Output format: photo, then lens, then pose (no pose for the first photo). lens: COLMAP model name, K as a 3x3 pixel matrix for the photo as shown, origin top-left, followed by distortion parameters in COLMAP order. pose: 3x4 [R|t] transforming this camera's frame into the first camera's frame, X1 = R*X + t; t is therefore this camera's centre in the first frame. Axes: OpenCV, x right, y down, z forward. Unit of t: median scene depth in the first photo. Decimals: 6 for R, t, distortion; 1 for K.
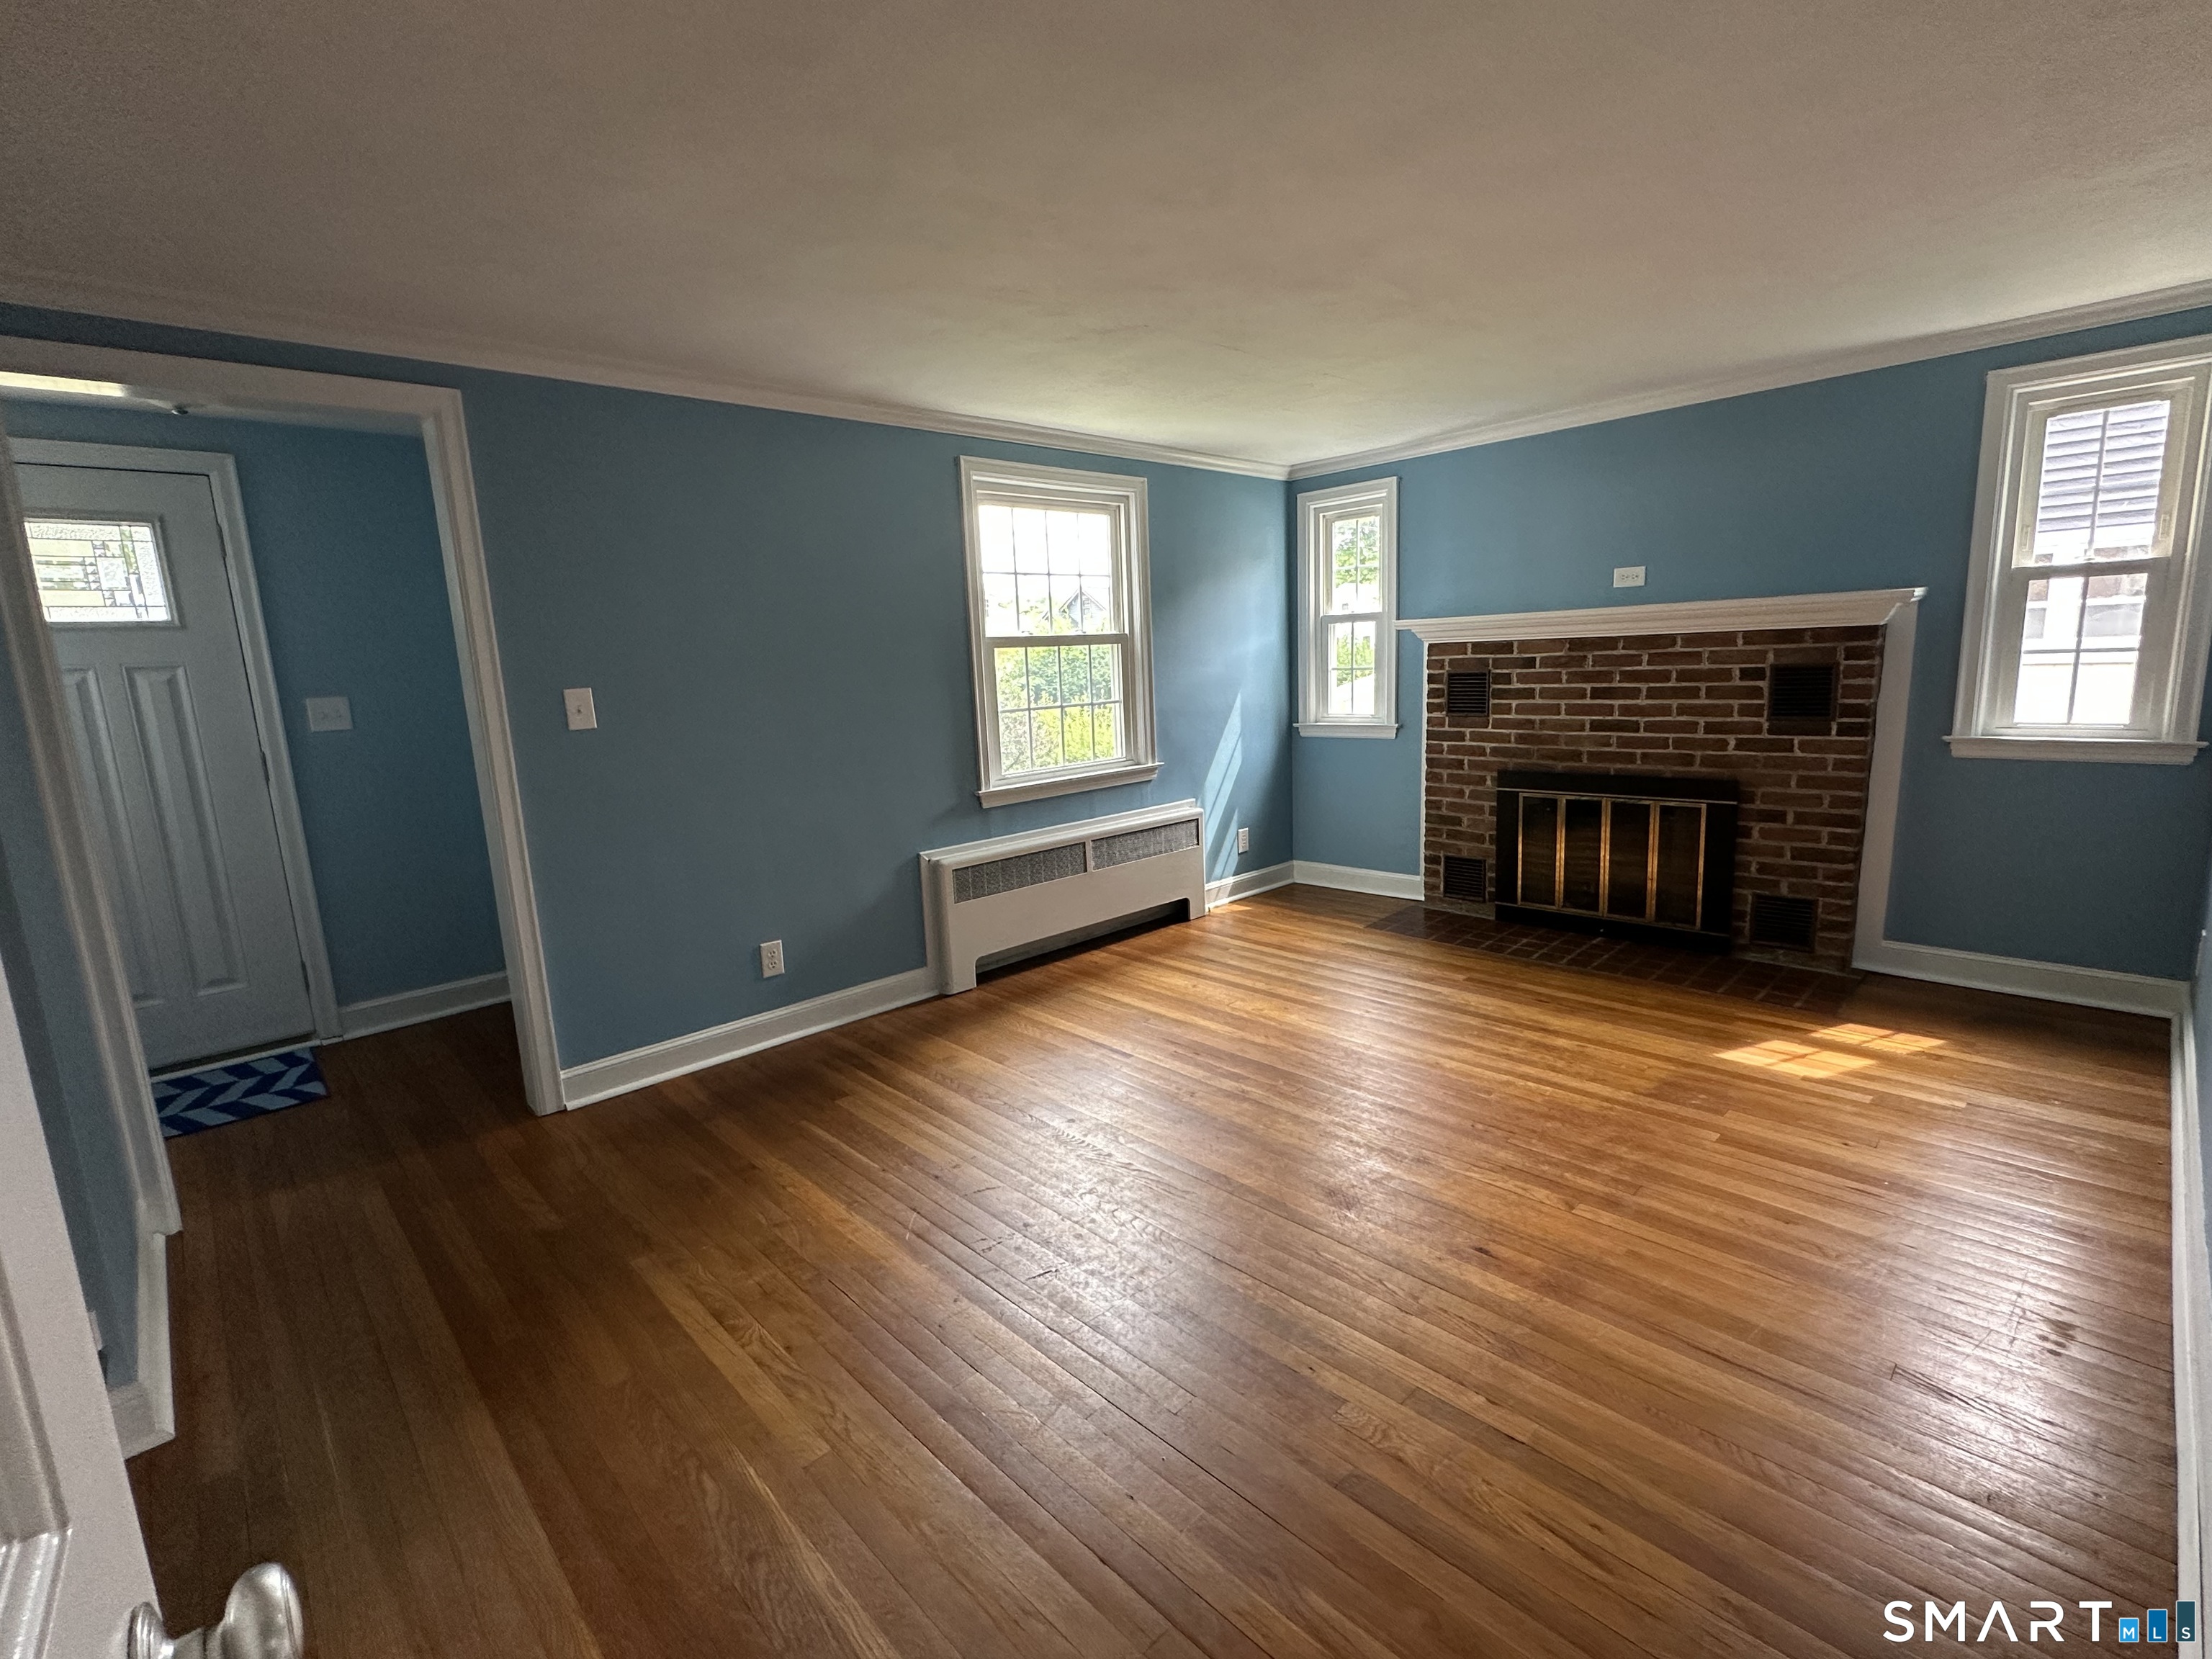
lens RADIAL K [[998.1, 0, 1106.0], [0, 998.1, 829.5], [0, 0, 1]] dist [-0.001138, -0.000133]
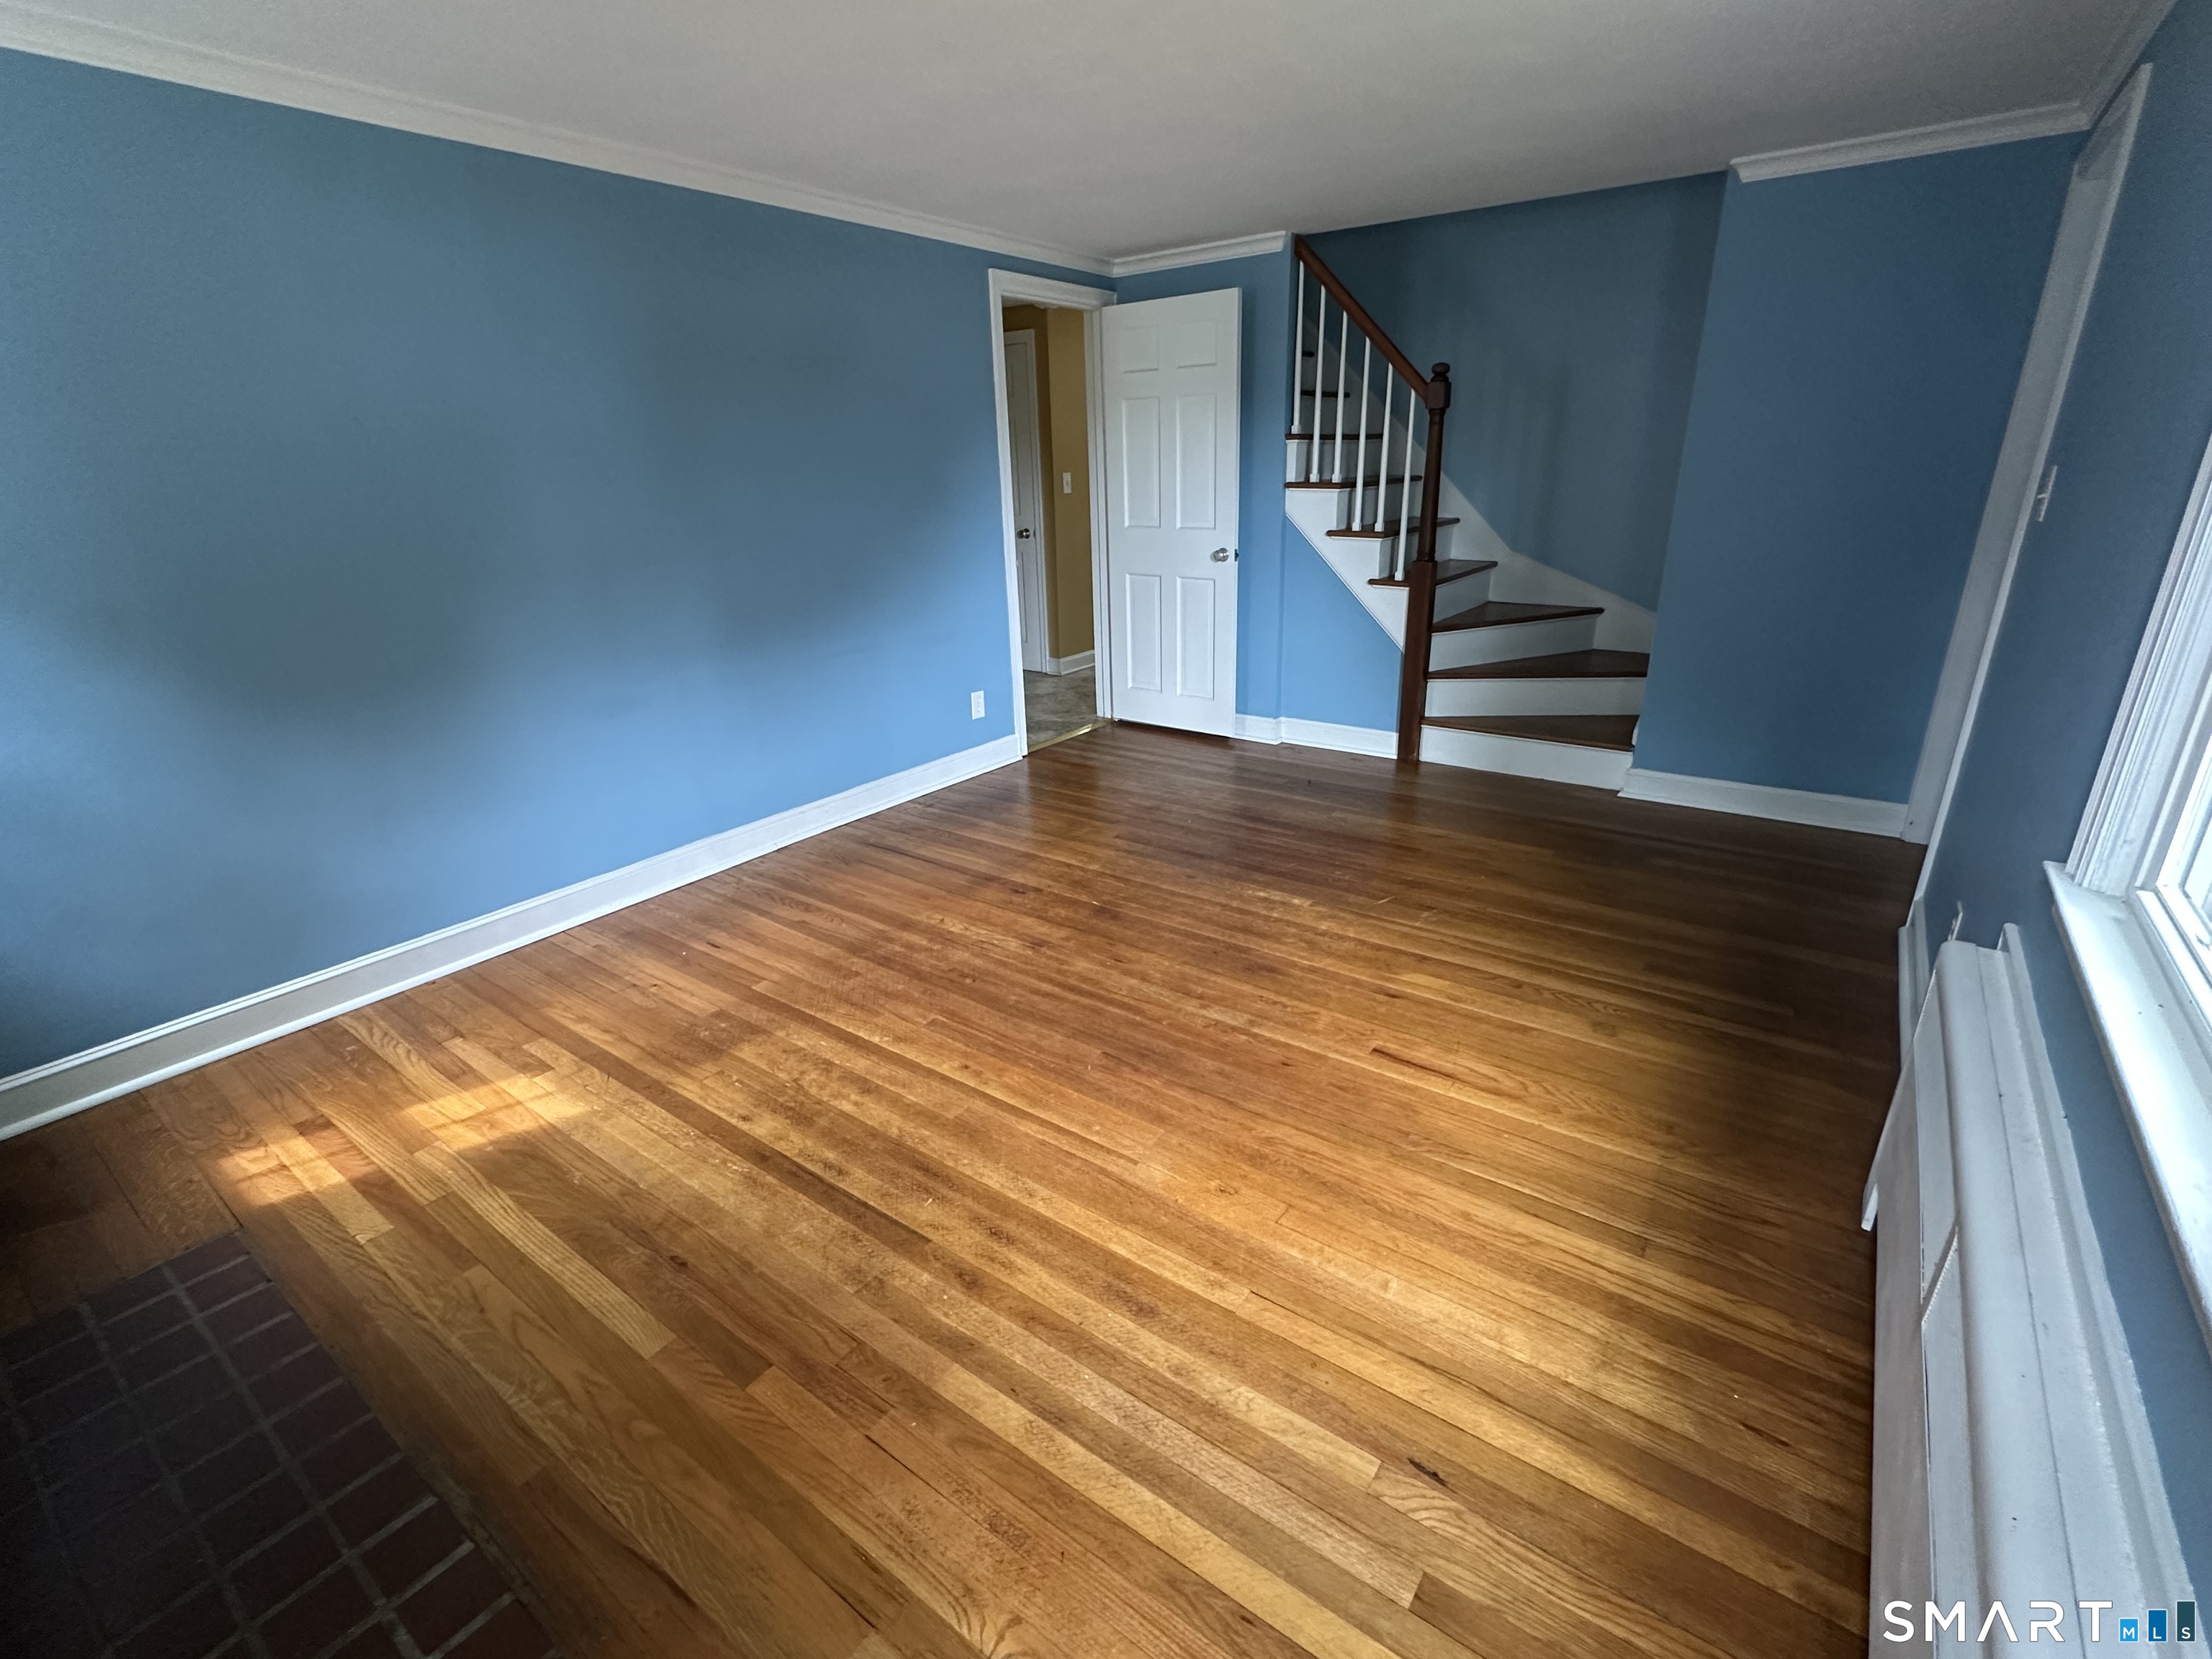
lens RADIAL K [[998.1, 0, 1106.0], [0, 998.1, 829.5], [0, 0, 1]] dist [-0.001138, -0.000133]
pose [[-0.980982, 0.129996, -0.144139, 0.248591], [0.038639, 0.858522, 0.511319, -0.243541], [0.190216, 0.496025, -0.847217, 1.249265]]
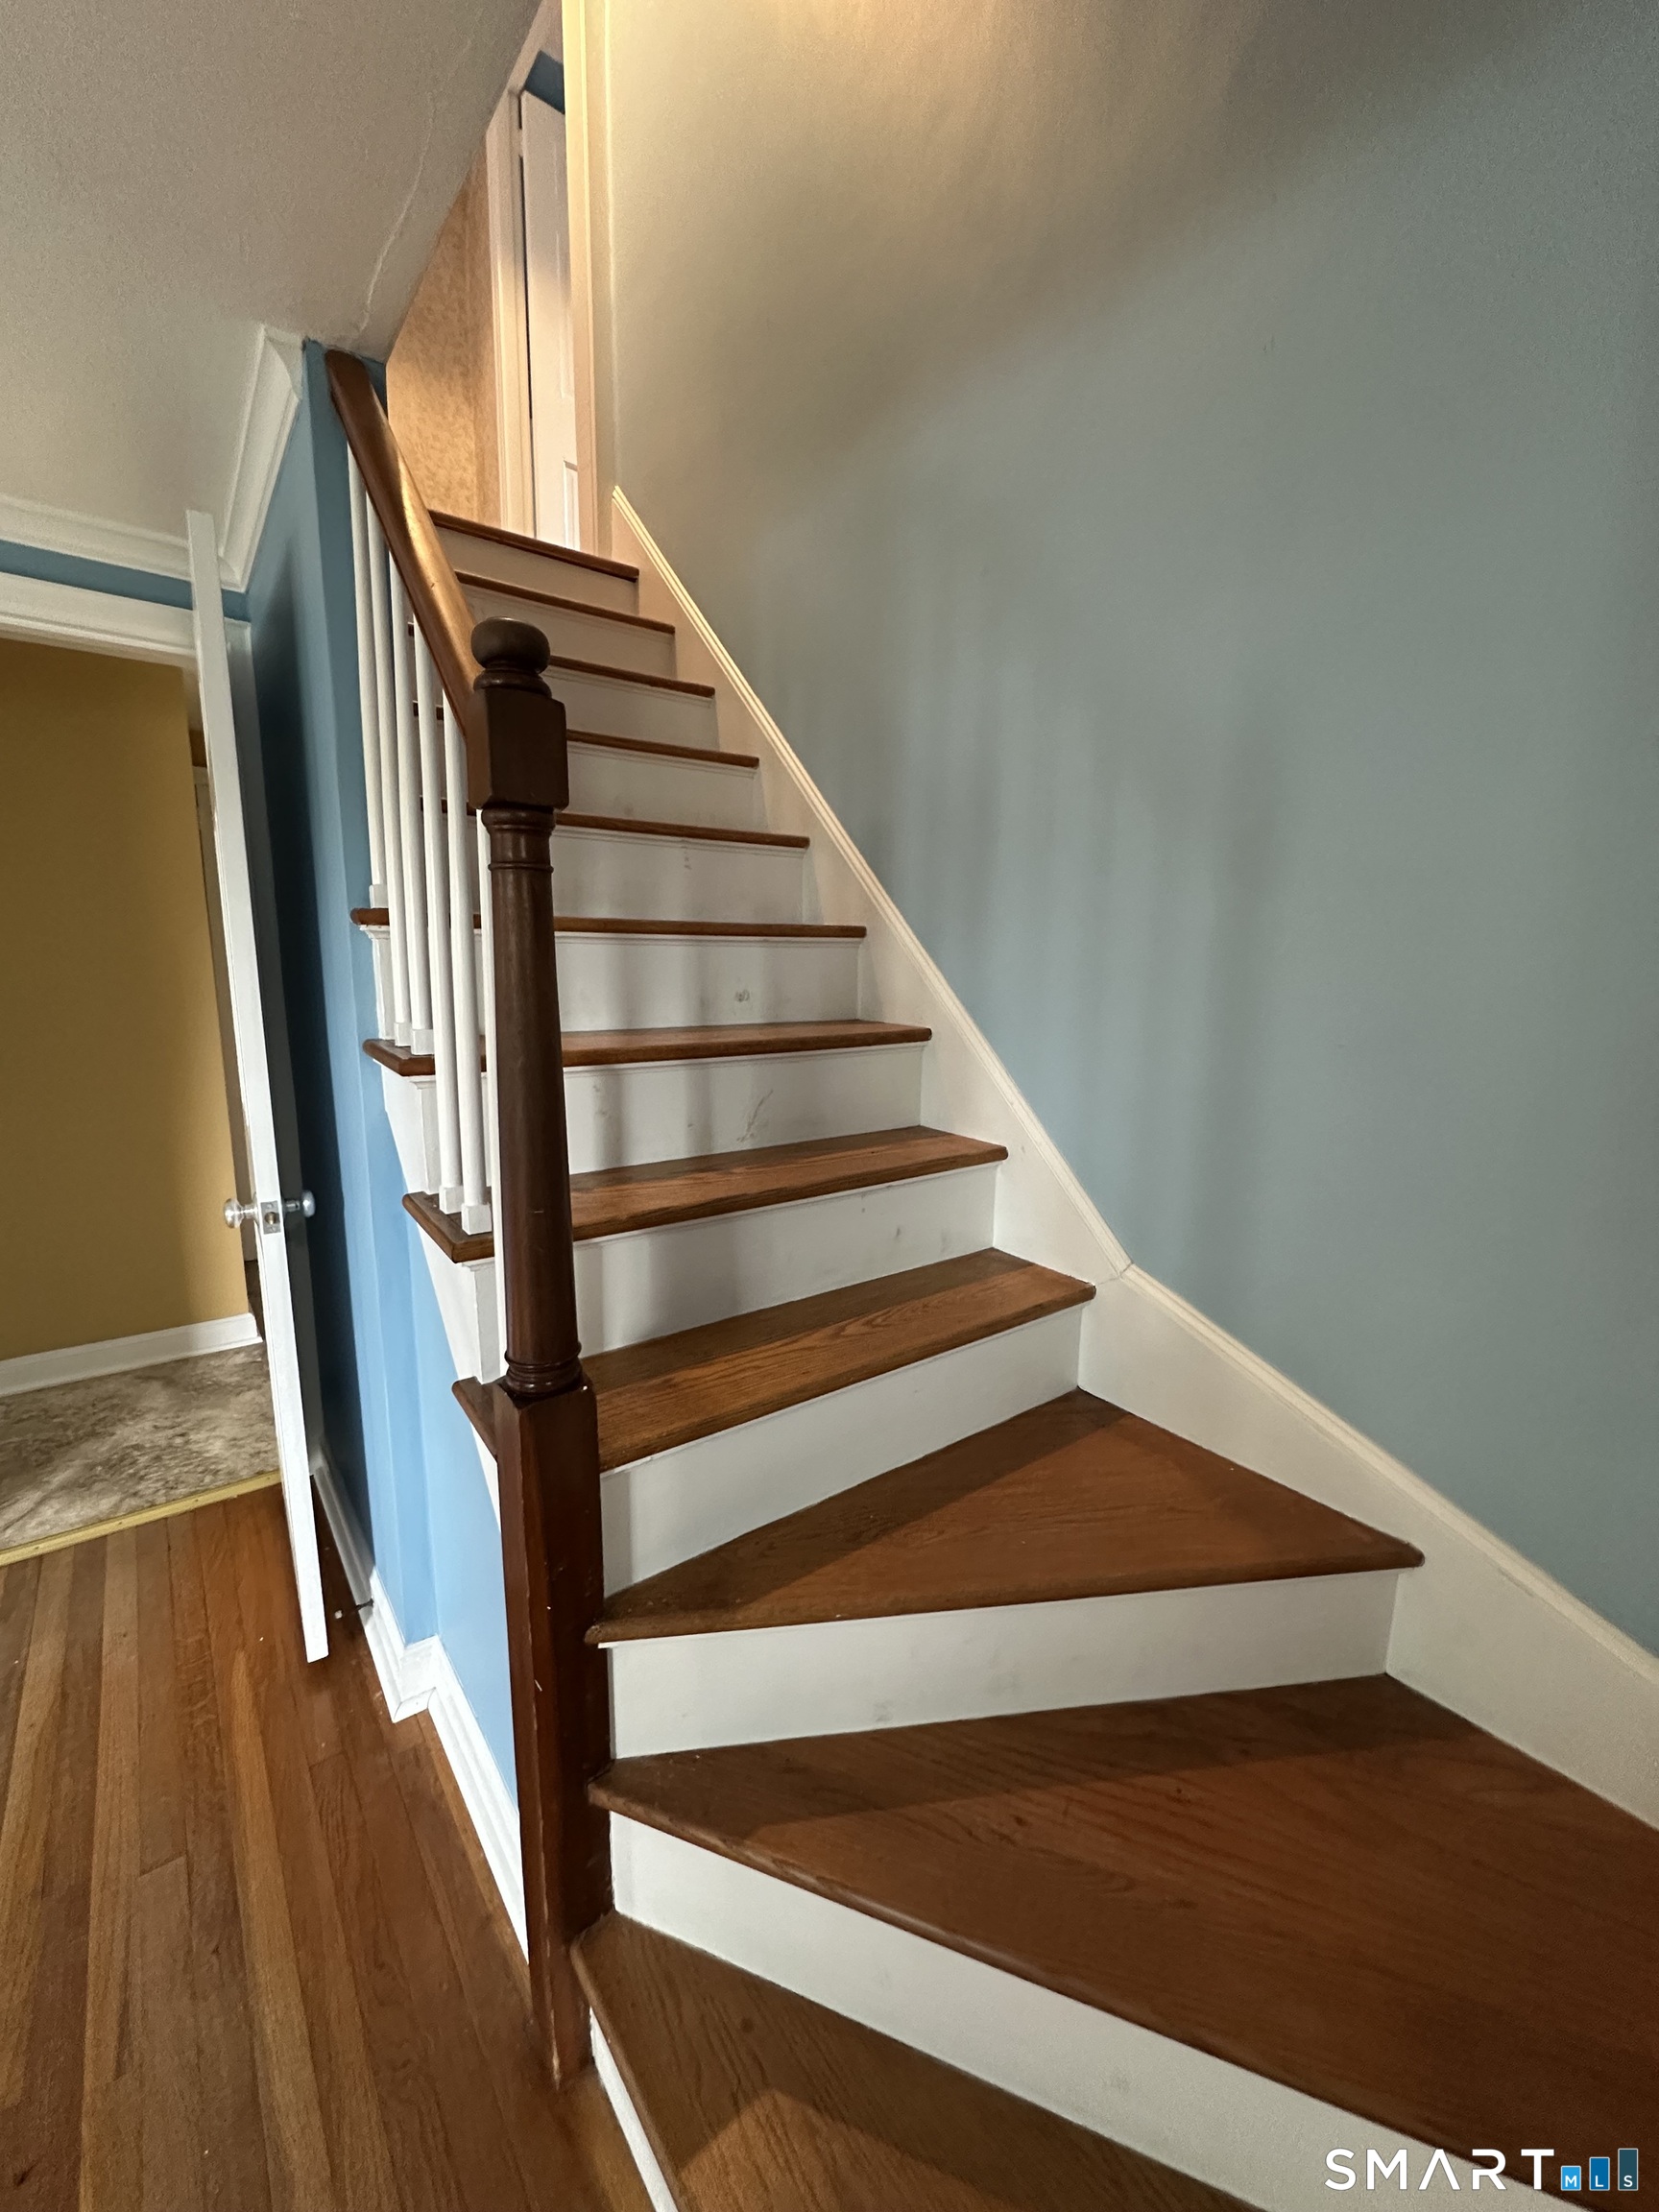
lens RADIAL K [[883.3, 0, 829.5], [0, 883.3, 1106.0], [0, 0, 1]] dist [-0.004827, 0.000192]
pose [[-0.993905, 0.015215, 0.109187, -0.401853], [0.050824, 0.942136, 0.331355, -0.072991], [-0.097828, 0.334885, -0.937167, 0.436146]]
